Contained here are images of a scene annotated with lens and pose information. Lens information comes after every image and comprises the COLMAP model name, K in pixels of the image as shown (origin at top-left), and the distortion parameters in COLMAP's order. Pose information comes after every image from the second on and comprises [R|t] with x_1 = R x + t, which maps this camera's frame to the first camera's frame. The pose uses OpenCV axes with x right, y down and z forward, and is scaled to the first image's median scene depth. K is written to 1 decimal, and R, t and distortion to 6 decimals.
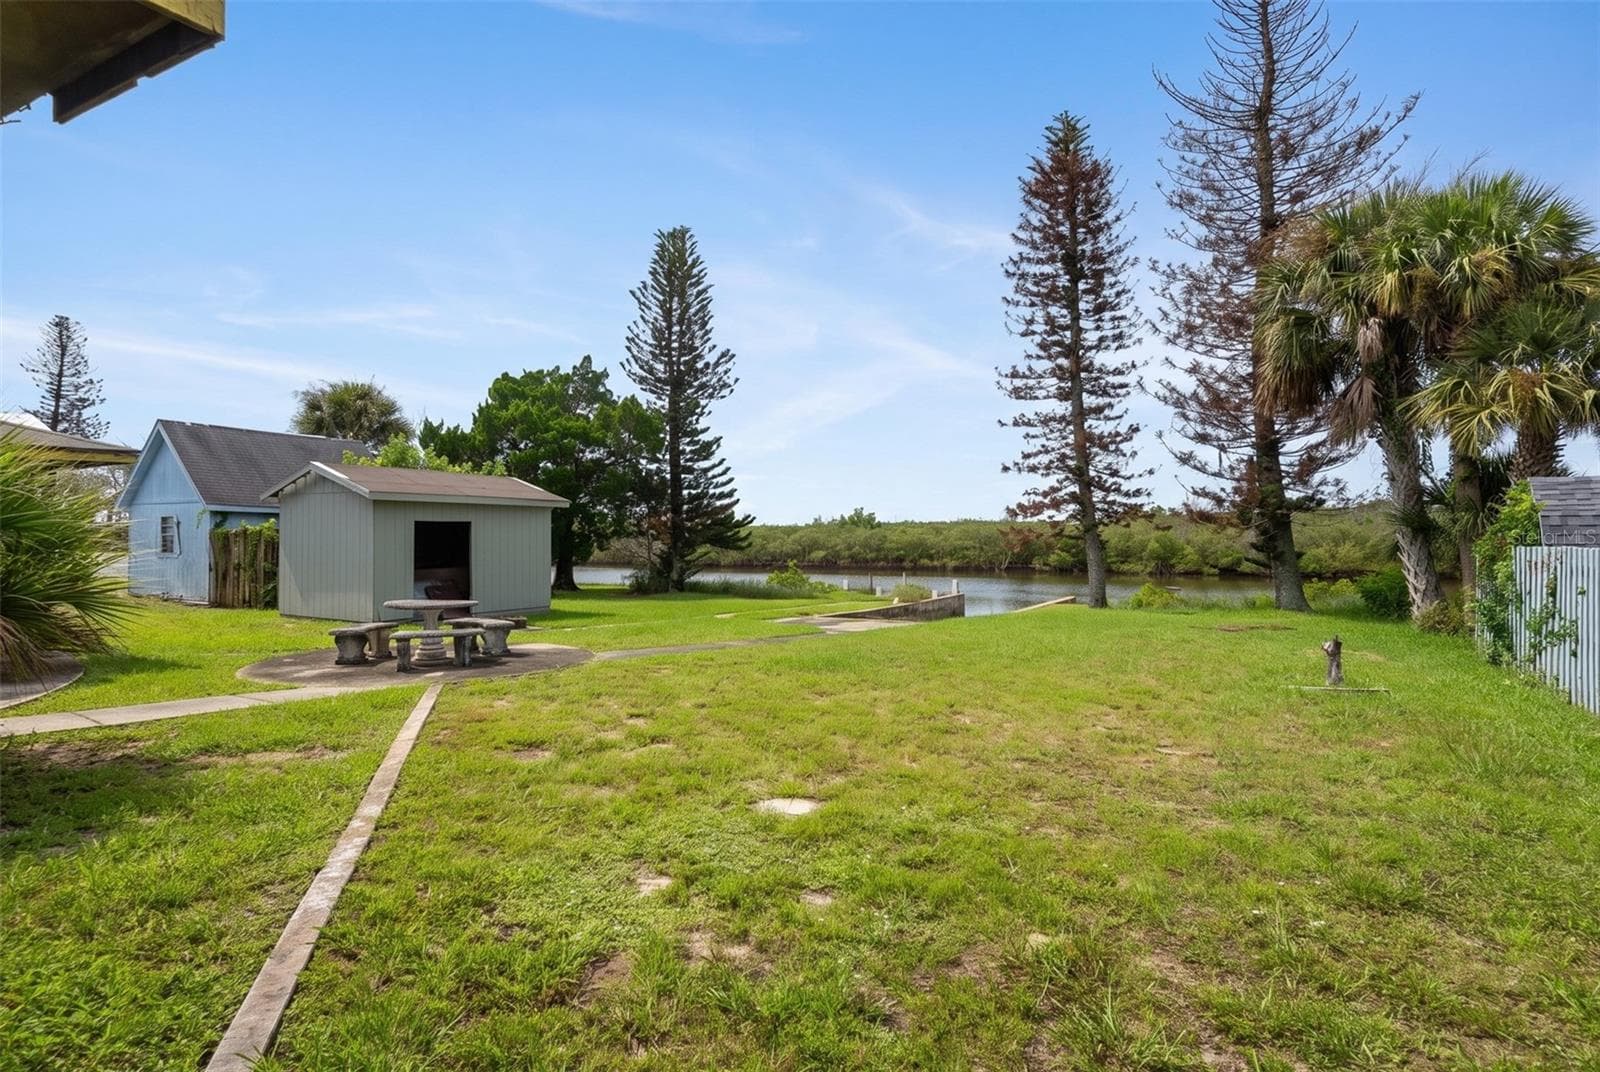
lens RADIAL K [[849.6, 0, 791.5], [0, 849.6, 547.6], [0, 0, 1]] dist [-0.000612, -0.000190]
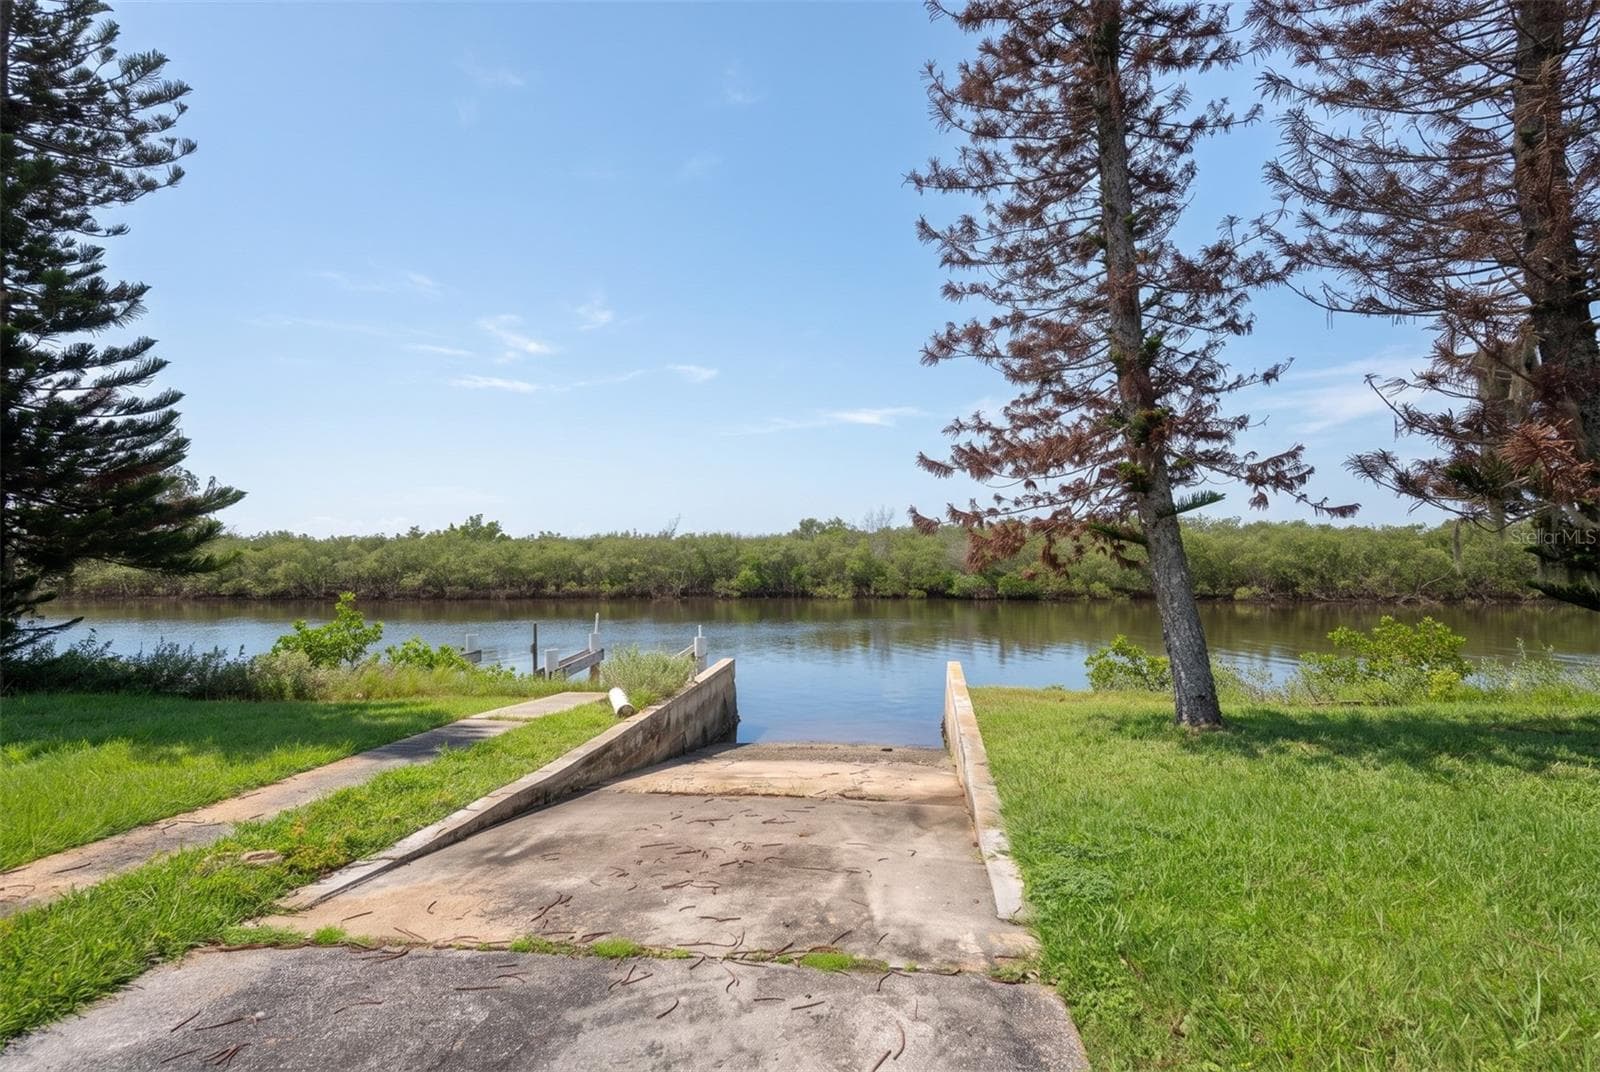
lens RADIAL K [[849.6, 0, 791.5], [0, 849.6, 547.6], [0, 0, 1]] dist [-0.000612, -0.000190]
pose [[0.902192, 0.005522, 0.431298, 0.056954], [0.005619, 0.999683, -0.024552, 0.010112], [-0.431297, 0.024574, 0.901875, 1.439976]]
